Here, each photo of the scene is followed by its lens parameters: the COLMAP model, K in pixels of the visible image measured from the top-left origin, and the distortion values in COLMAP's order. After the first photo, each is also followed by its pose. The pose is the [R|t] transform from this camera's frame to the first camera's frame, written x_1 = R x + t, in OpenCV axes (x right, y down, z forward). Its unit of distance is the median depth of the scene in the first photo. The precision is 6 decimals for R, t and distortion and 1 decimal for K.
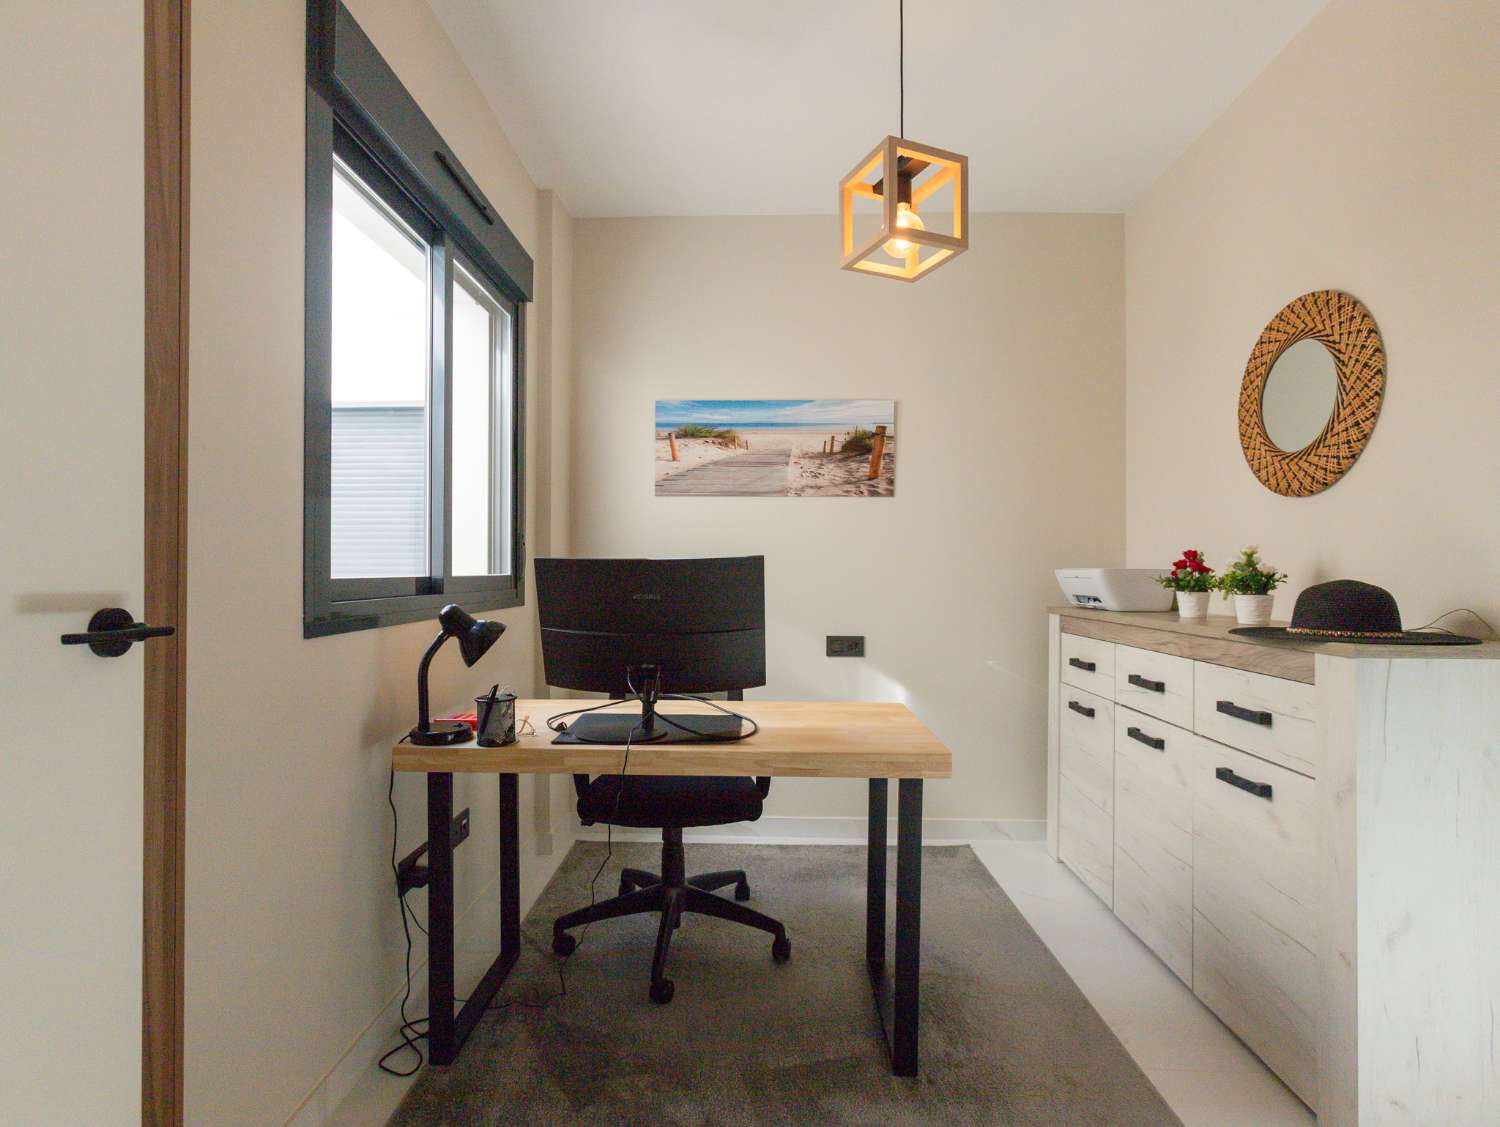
lens RADIAL K [[755.7, 0, 738.7], [0, 755.7, 568.8], [0, 0, 1]] dist [-0.011782, 0.009798]
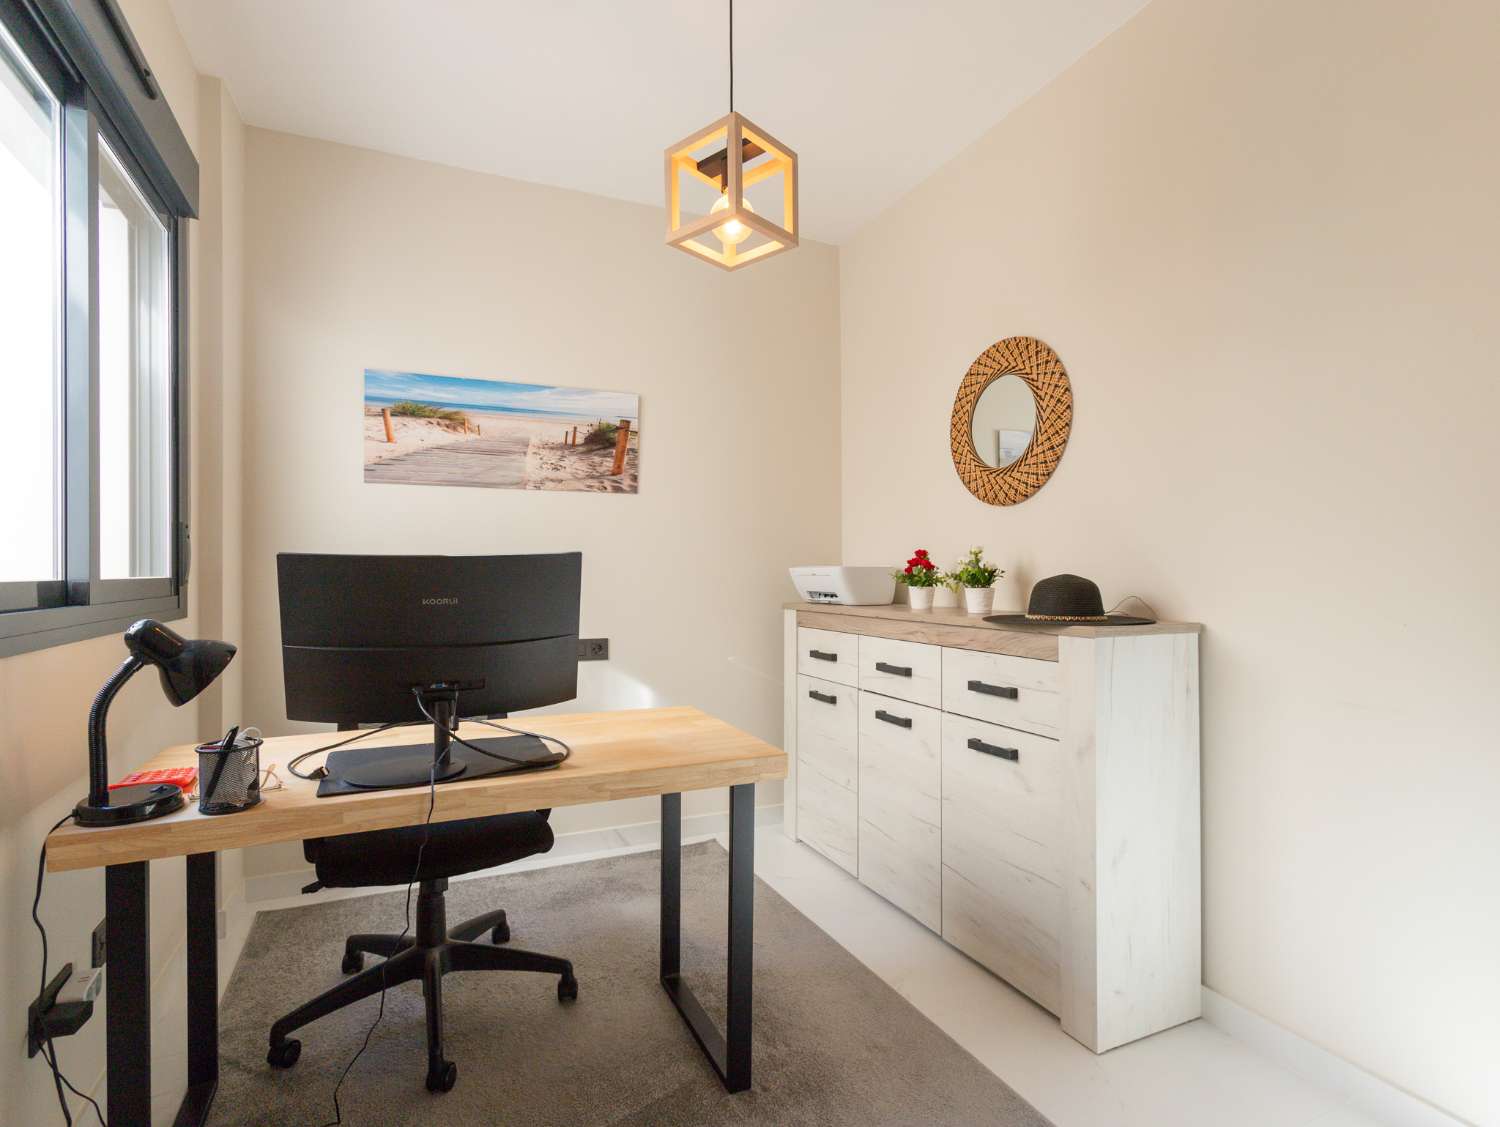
lens RADIAL K [[755.7, 0, 762.9], [0, 755.7, 568.4], [0, 0, 1]] dist [-0.011782, 0.009798]
pose [[0.898745, -0.004453, 0.438450, -0.137834], [0.004888, 0.999988, 0.000136, 0.002276], [-0.438445, 0.002021, 0.898756, 0.094074]]
